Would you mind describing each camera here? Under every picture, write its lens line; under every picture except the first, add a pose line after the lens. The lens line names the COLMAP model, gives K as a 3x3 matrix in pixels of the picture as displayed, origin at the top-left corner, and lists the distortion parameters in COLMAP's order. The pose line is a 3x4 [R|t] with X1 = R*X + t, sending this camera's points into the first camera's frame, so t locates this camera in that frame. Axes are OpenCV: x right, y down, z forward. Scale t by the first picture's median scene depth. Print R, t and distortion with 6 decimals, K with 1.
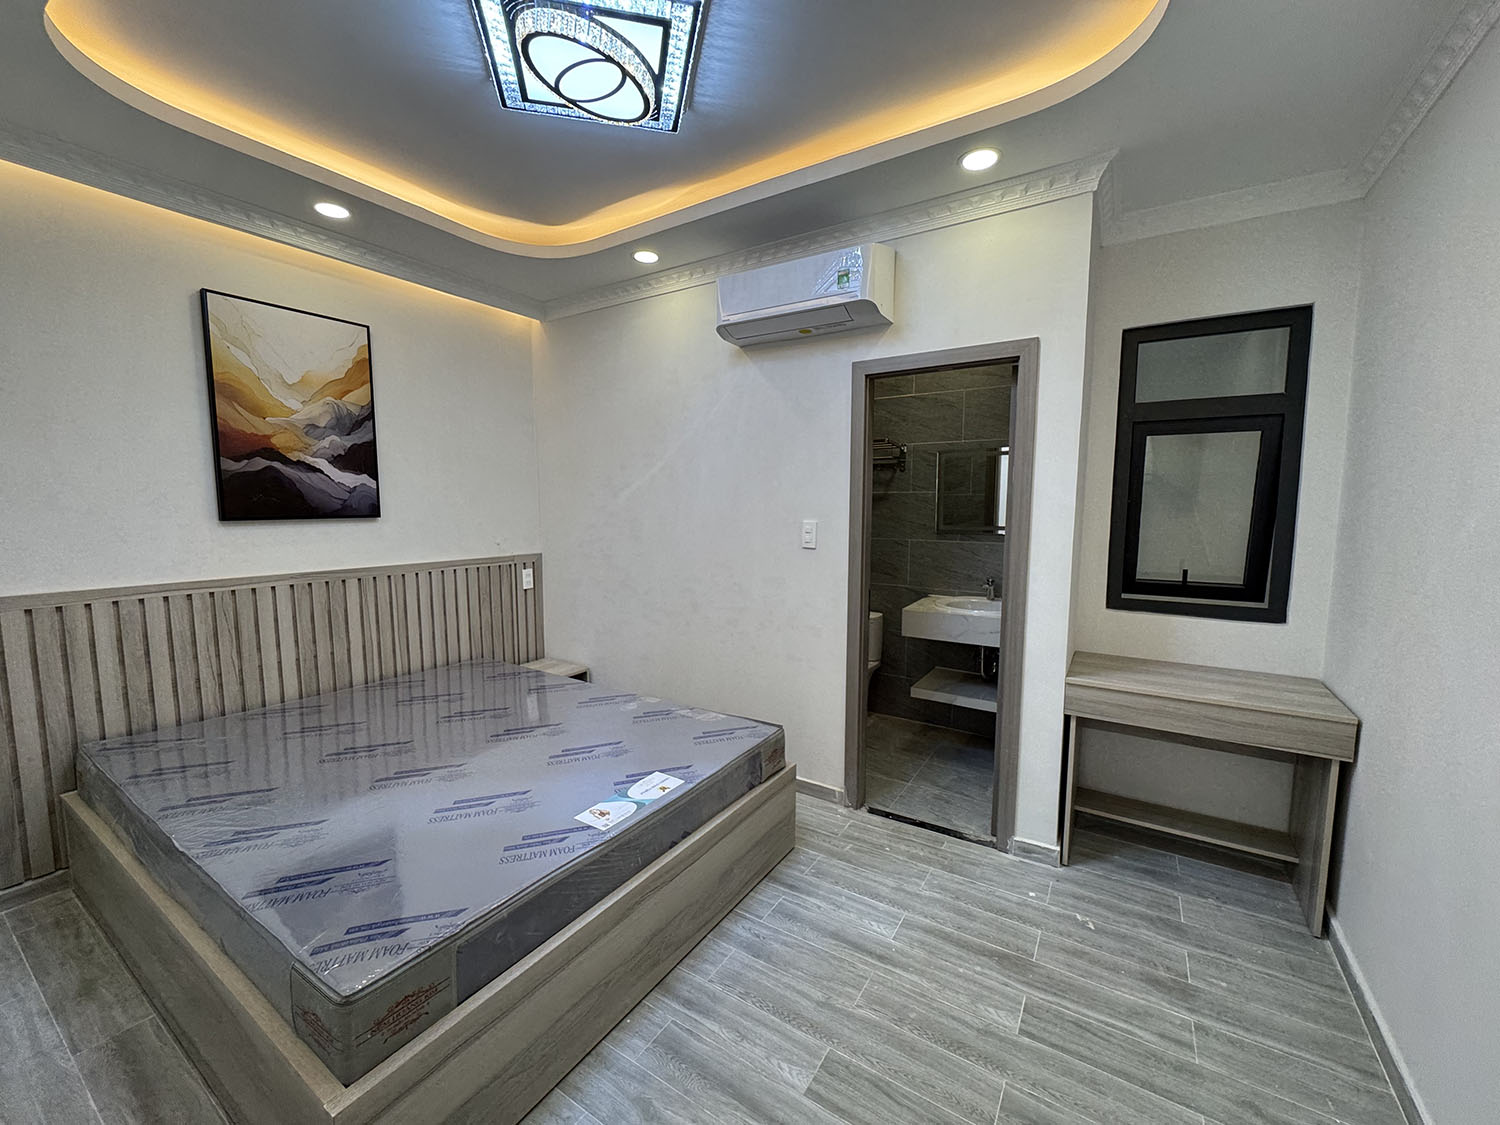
lens RADIAL K [[602.1, 0, 749.0], [0, 602.1, 564.2], [0, 0, 1]] dist [0.003034, -0.000141]
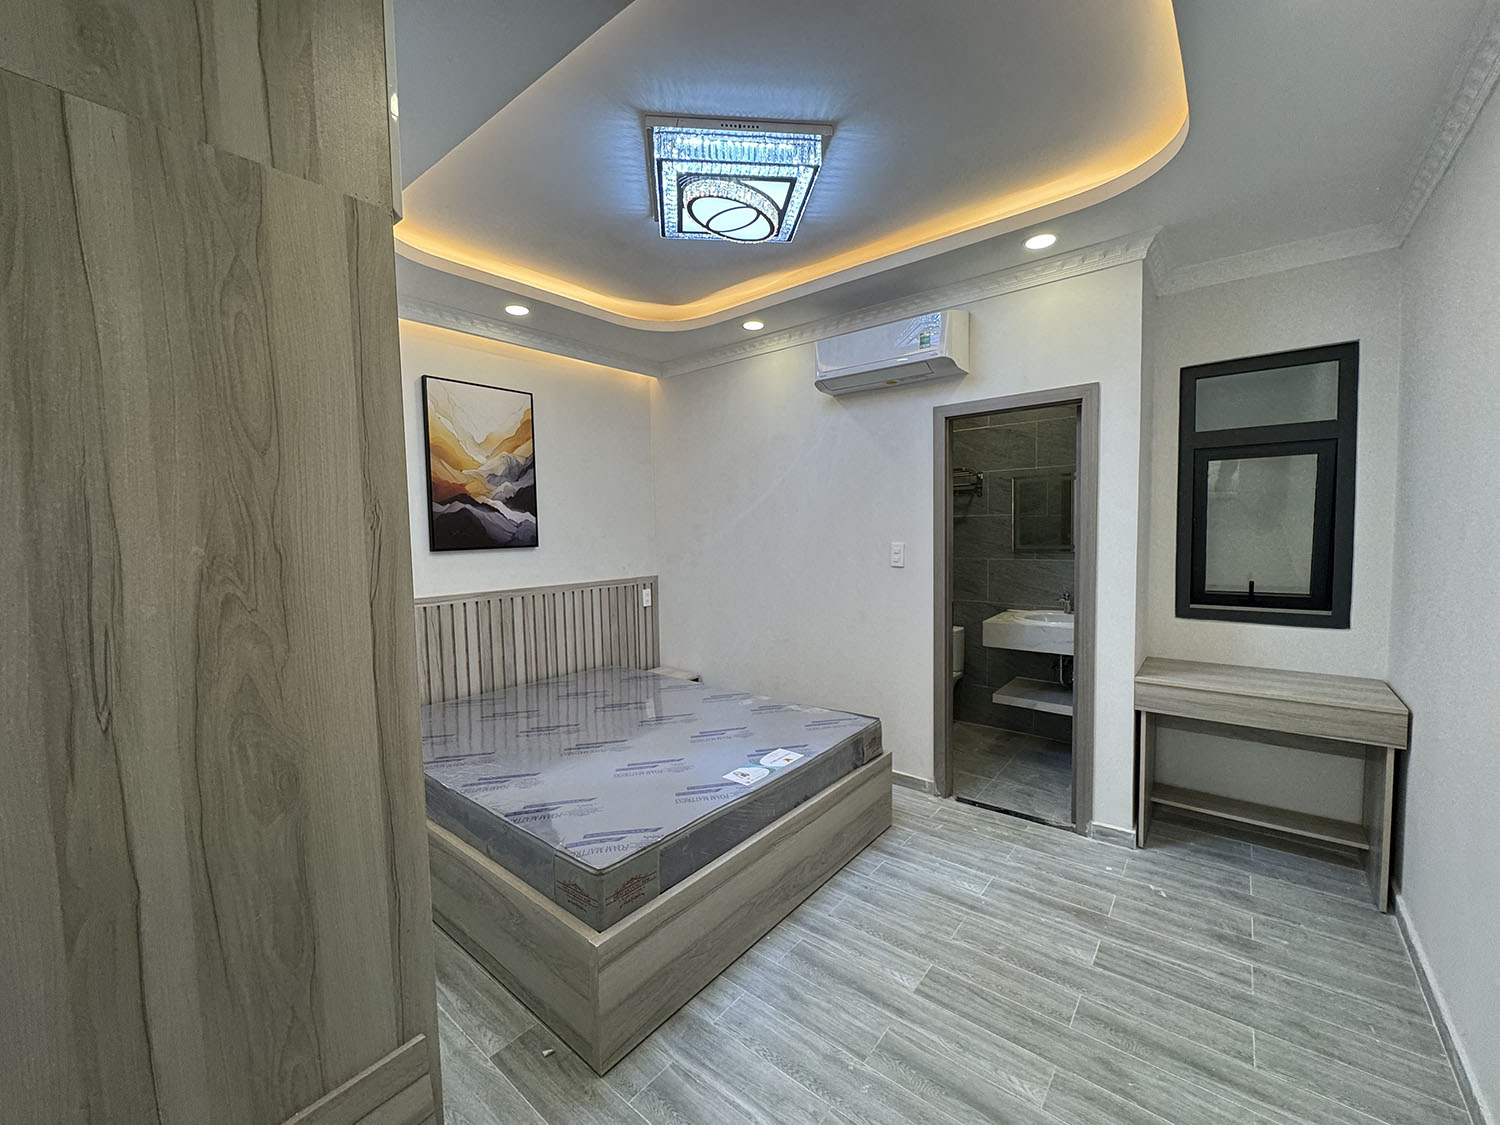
lens RADIAL K [[602.1, 0, 751.5], [0, 602.1, 565.4], [0, 0, 1]] dist [0.003034, -0.000141]
pose [[0.993488, -0.014443, -0.113020, -0.056729], [0.009996, 0.999157, -0.039815, 0.016737], [0.113499, 0.038426, 0.992795, -0.208617]]
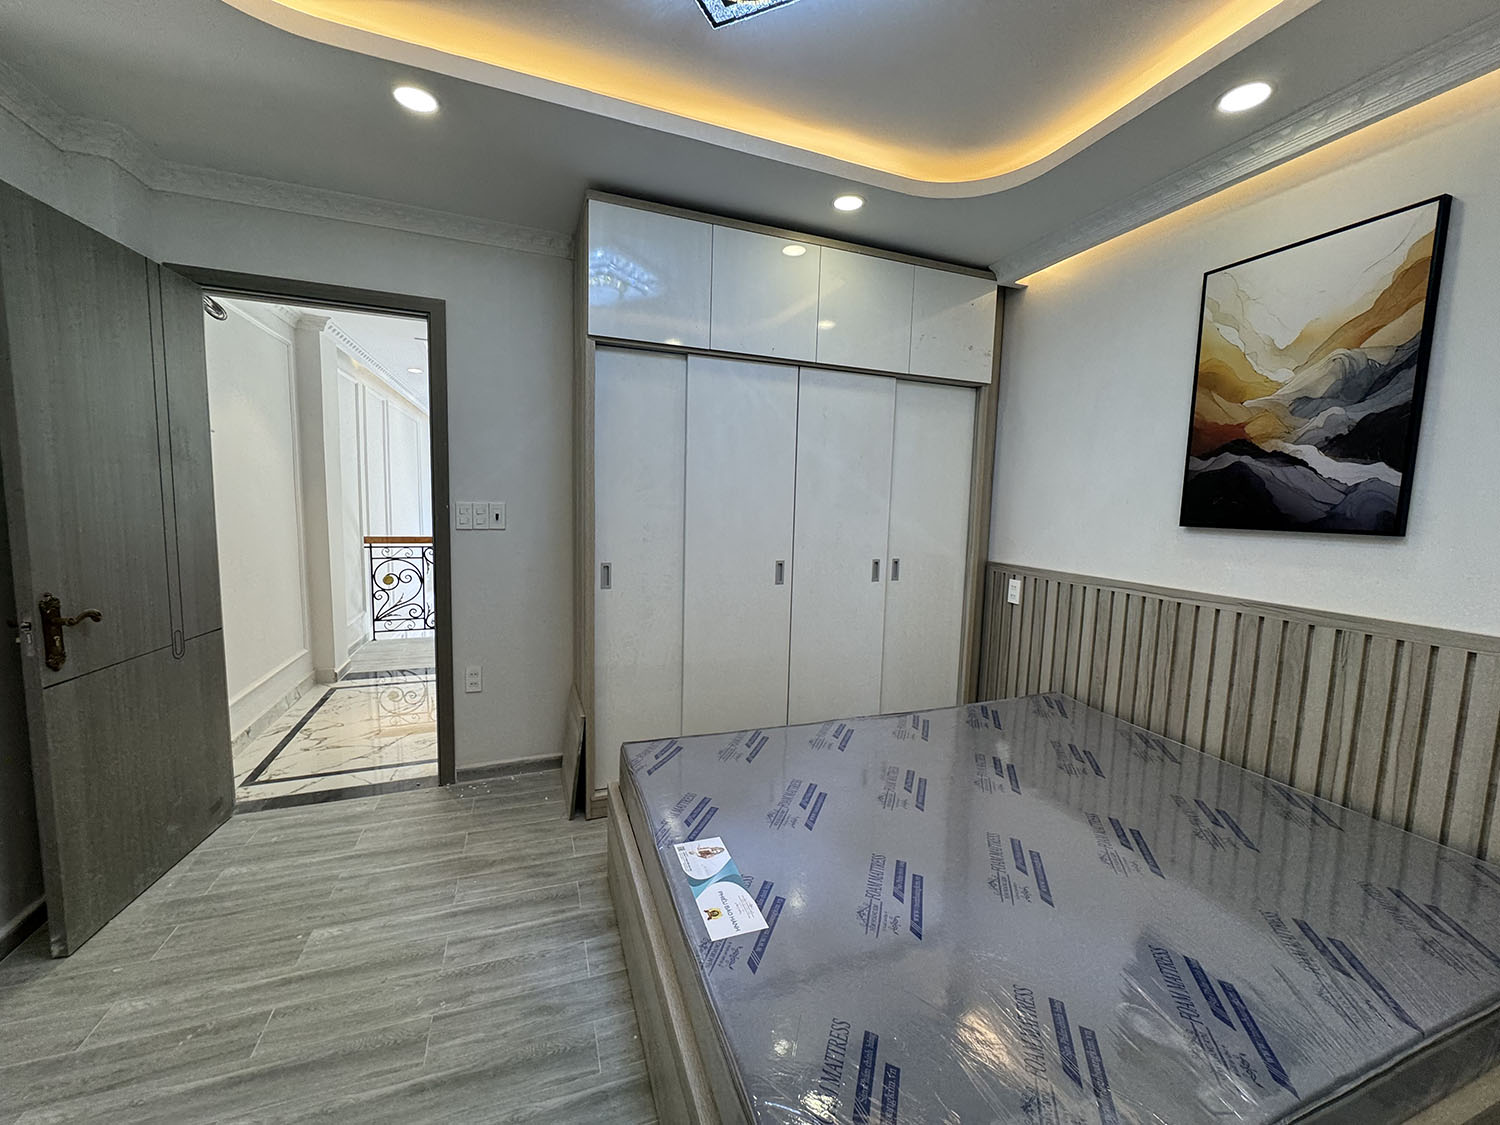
lens RADIAL K [[602.1, 0, 746.9], [0, 602.1, 562.0], [0, 0, 1]] dist [0.003034, -0.000141]
pose [[-0.606037, 0.065488, -0.792736, 0.277830], [-0.109298, 0.980296, 0.164540, -0.103203], [0.787892, 0.186362, -0.586938, 1.093916]]
